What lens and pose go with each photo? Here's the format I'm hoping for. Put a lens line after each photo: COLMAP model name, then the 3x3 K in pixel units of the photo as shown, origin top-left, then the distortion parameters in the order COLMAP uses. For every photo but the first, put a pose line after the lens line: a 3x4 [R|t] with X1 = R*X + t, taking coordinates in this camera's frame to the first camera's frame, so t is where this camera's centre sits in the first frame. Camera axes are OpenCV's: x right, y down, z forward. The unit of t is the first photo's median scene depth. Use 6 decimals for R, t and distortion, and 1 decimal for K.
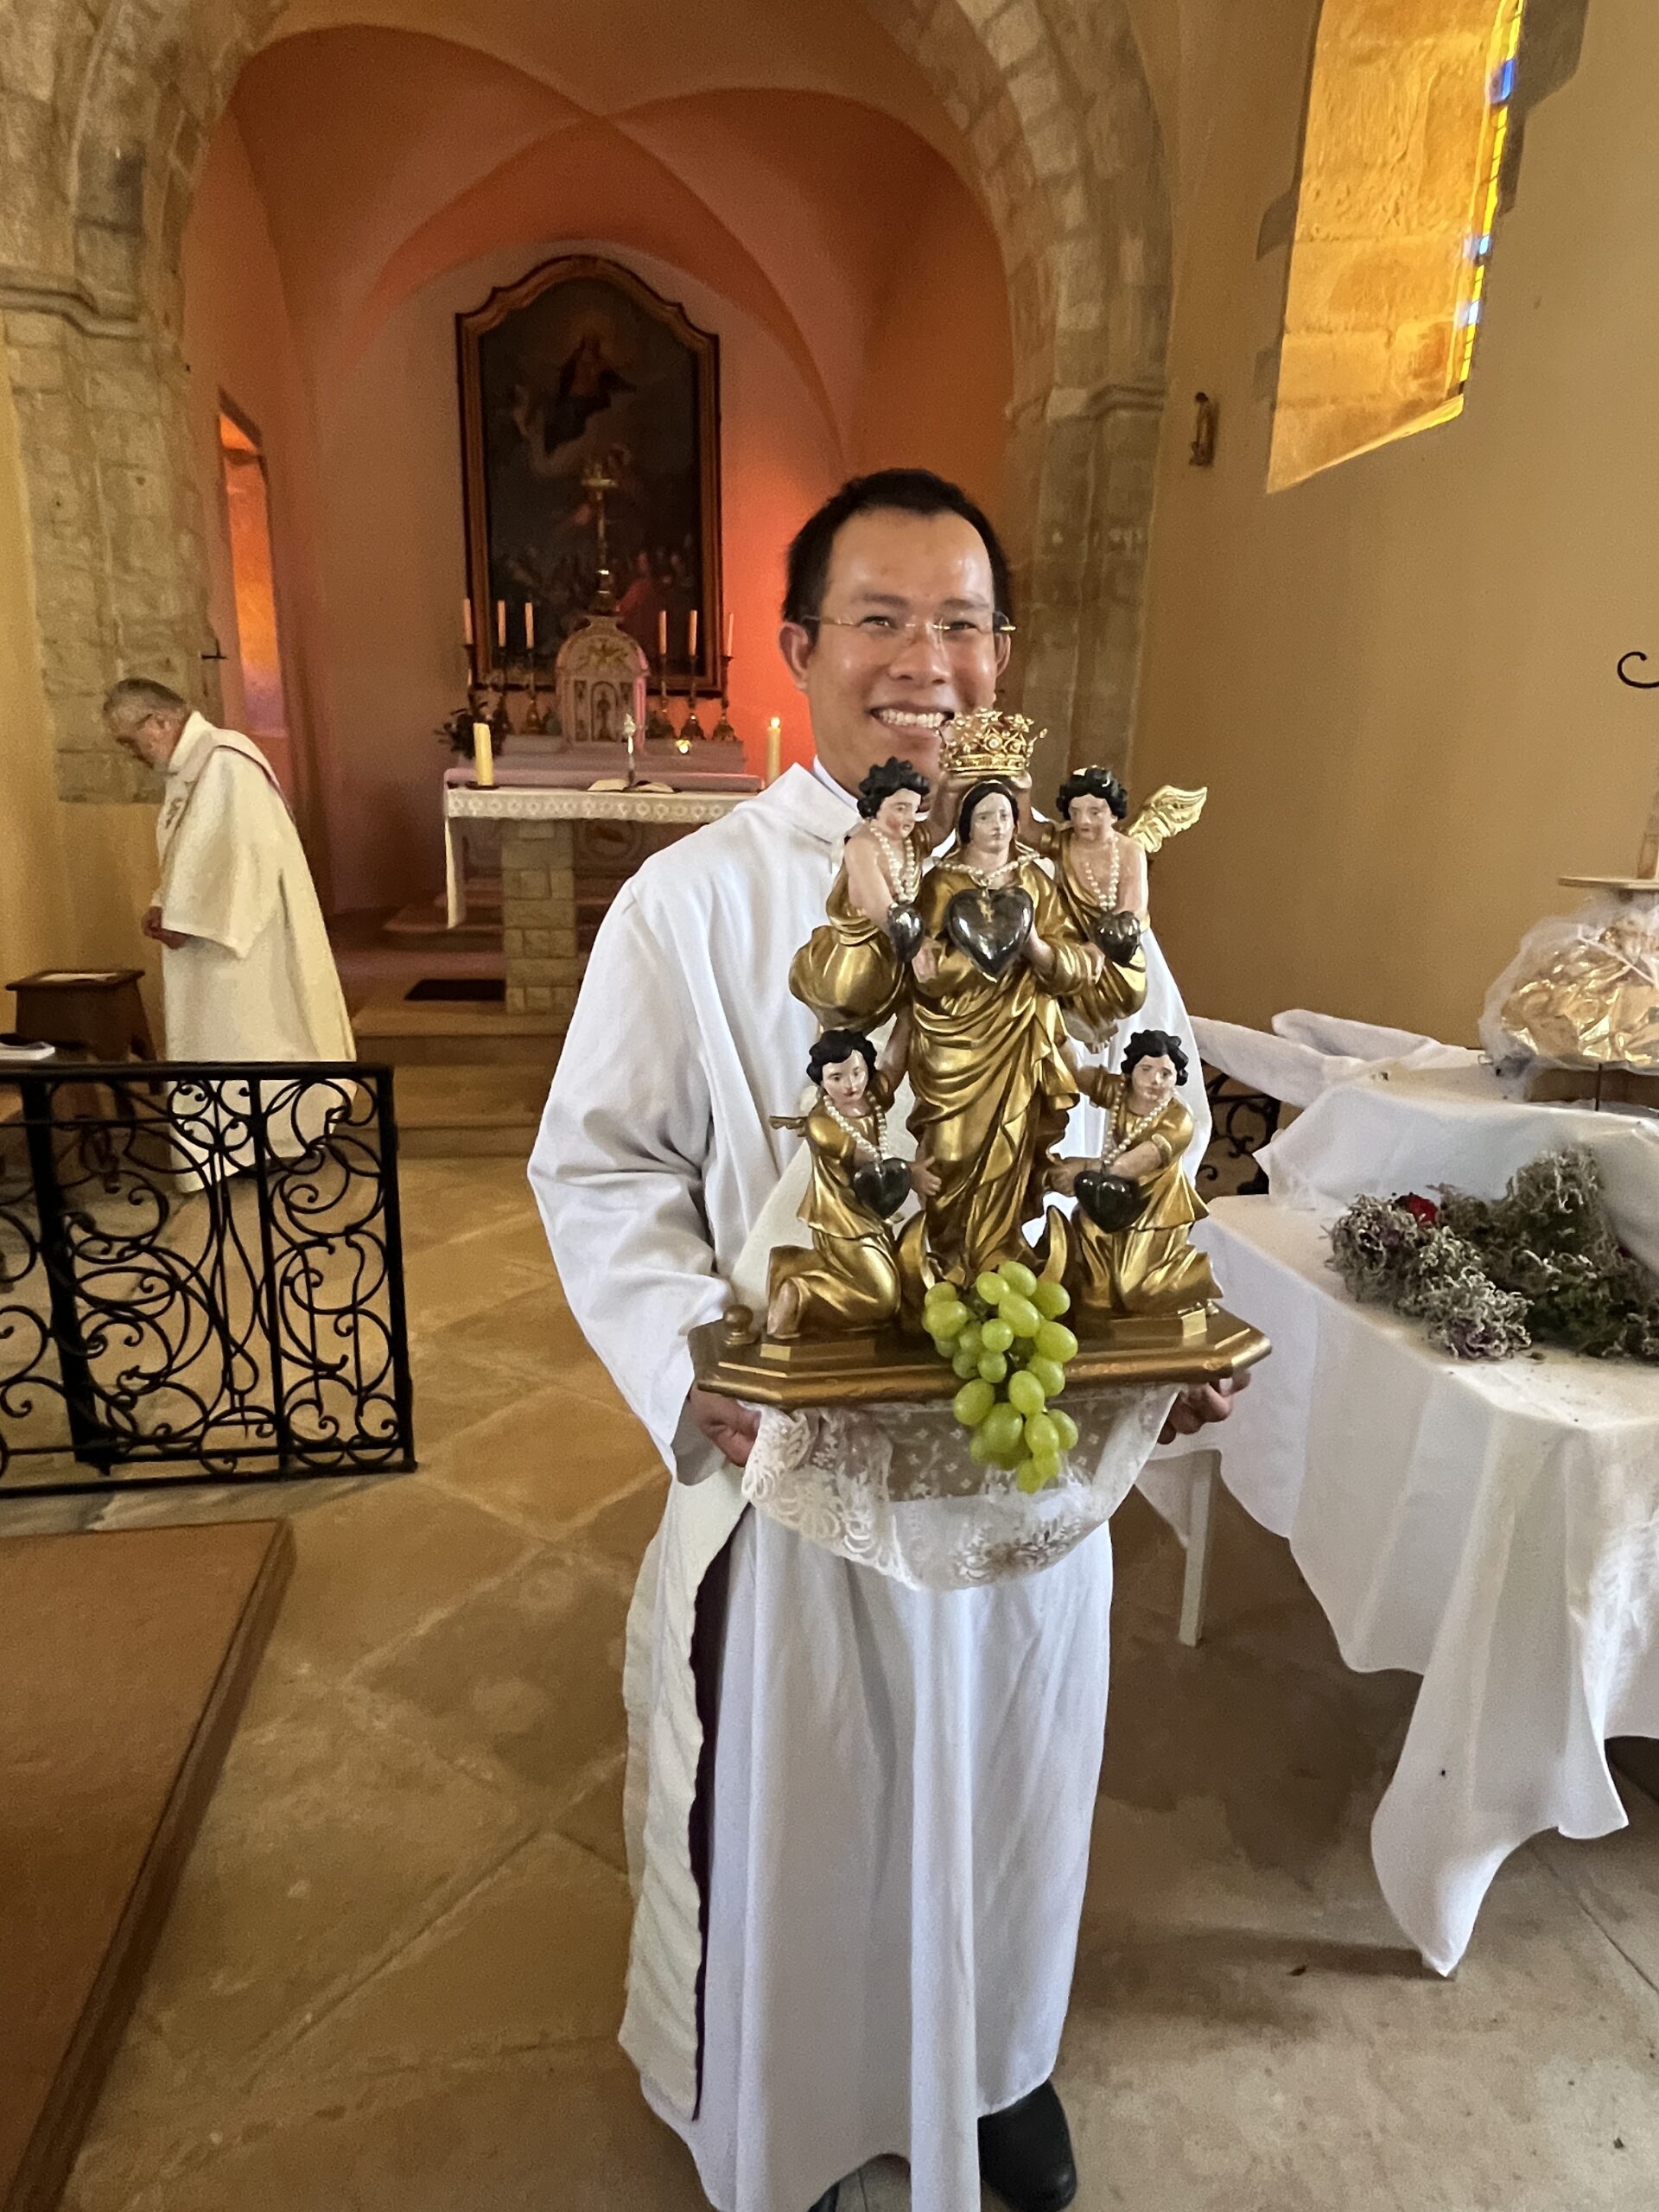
lens RADIAL K [[1229.1, 0, 825.8], [0, 1229.1, 1105.3], [0, 0, 1]] dist [-0.007999, -0.000237]
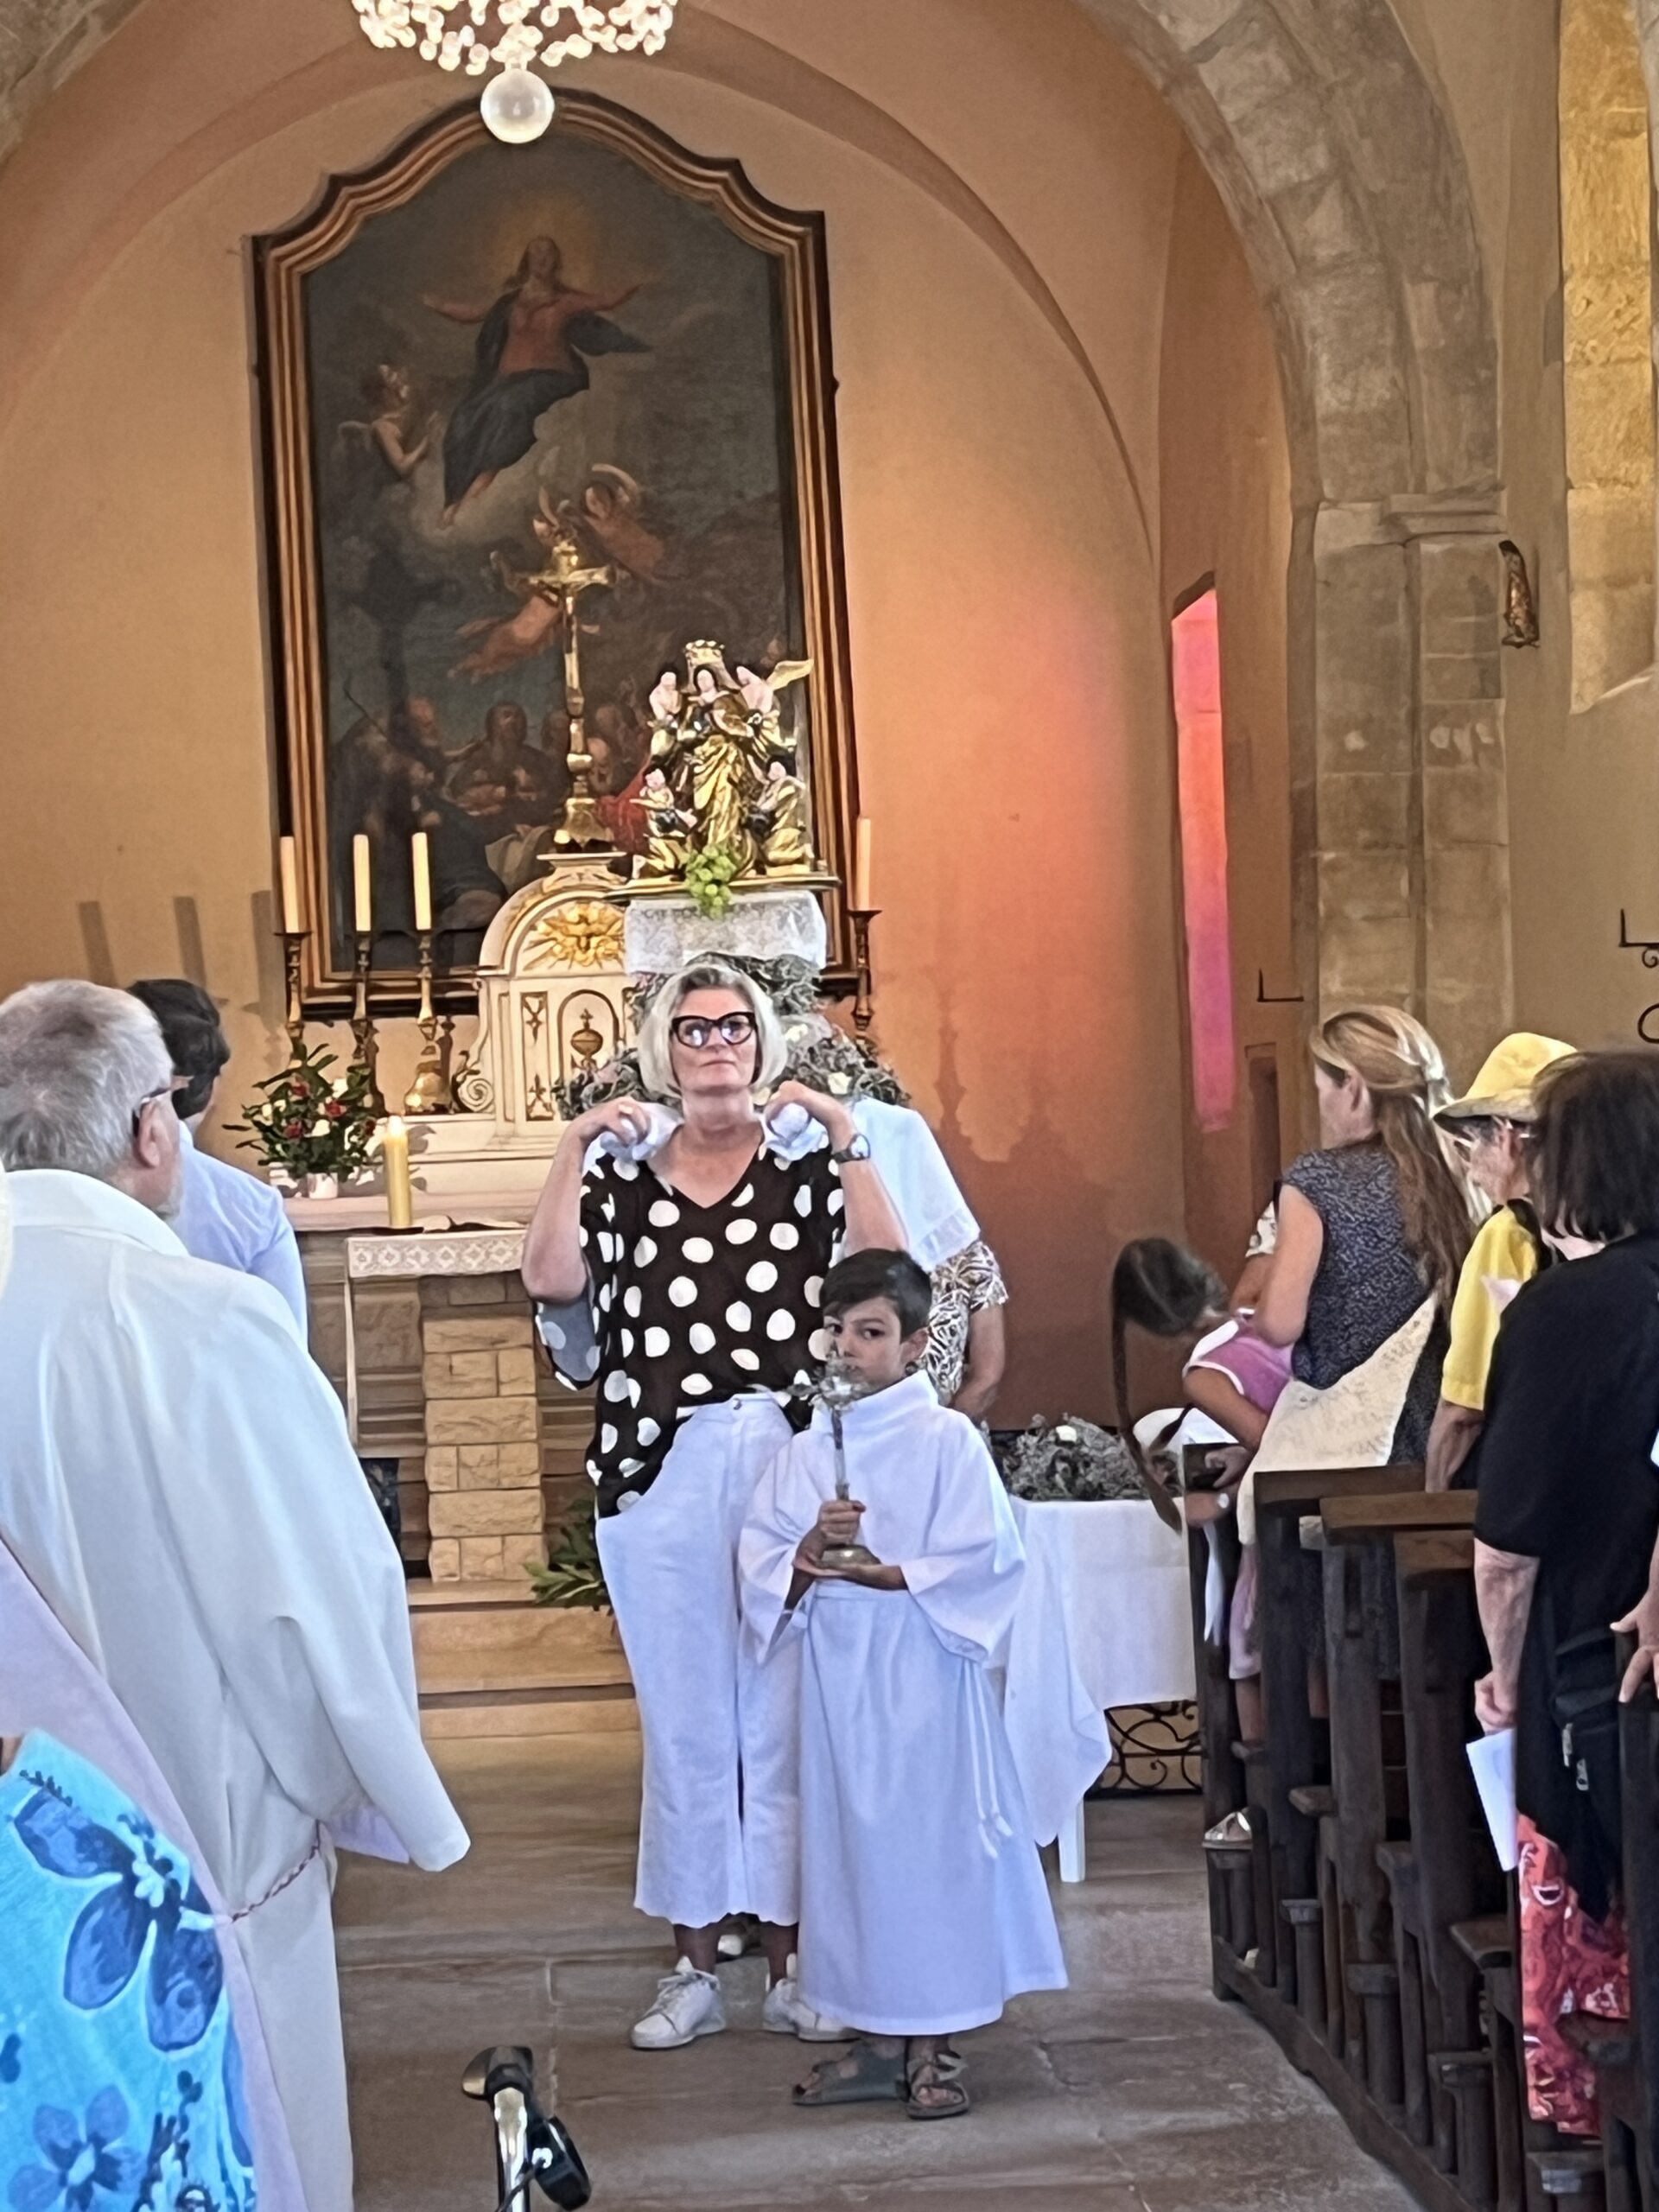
lens RADIAL K [[6165.0, 0, 830.7], [0, 6165.0, 1105.8], [0, 0, 1]] dist [0.103806, 0.000000]
pose [[0.987680, -0.069235, -0.140340, 0.348259], [0.030194, 0.964267, -0.263207, 0.459708], [0.153549, 0.255727, 0.954477, -1.777009]]
